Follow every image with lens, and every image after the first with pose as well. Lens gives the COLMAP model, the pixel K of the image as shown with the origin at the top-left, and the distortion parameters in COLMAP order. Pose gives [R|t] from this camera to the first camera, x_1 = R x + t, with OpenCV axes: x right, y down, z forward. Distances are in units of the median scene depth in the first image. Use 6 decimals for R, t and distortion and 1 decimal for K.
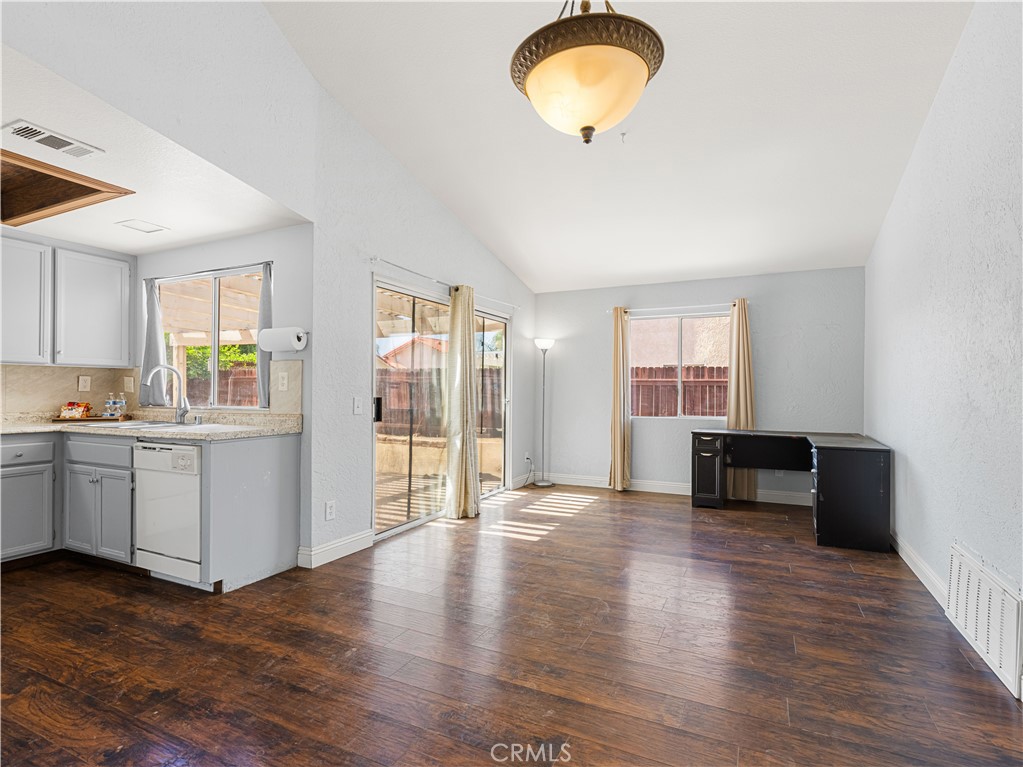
lens RADIAL K [[513.0, 0, 516.4], [0, 513.0, 389.2], [0, 0, 1]] dist [0.002354, -0.001267]
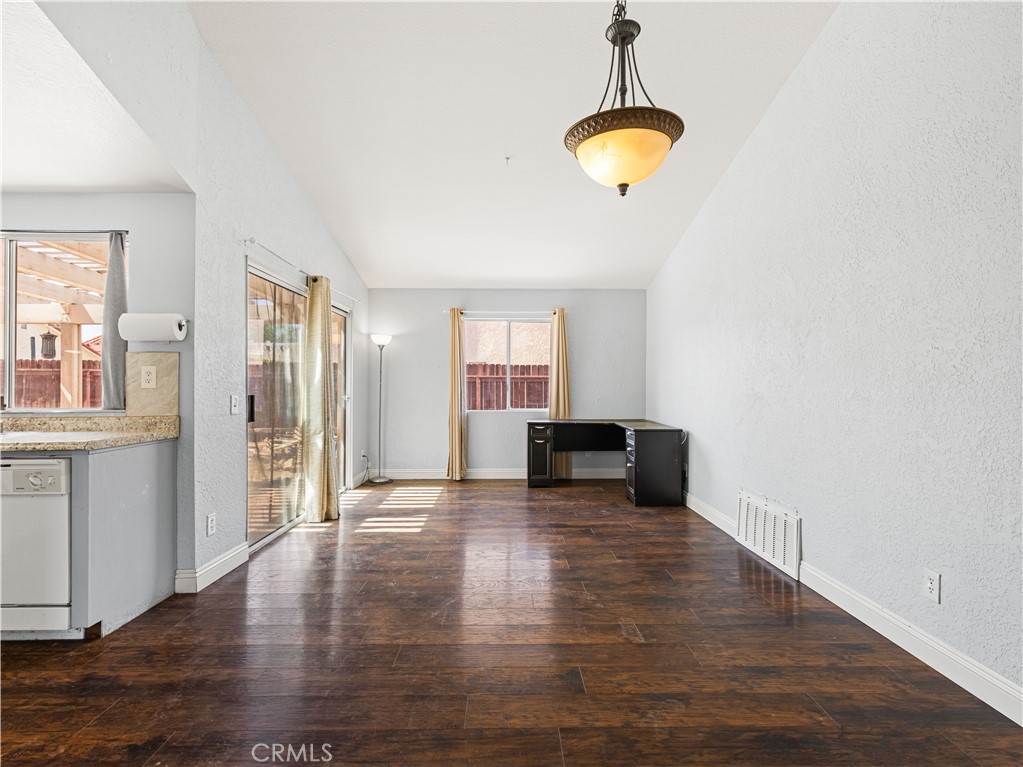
lens RADIAL K [[513.0, 0, 516.4], [0, 513.0, 389.2], [0, 0, 1]] dist [0.002354, -0.001267]
pose [[0.895667, -0.005724, 0.444689, -0.208363], [0.001769, 0.999955, 0.009308, -0.001726], [-0.444723, -0.007550, 0.895636, -0.012434]]
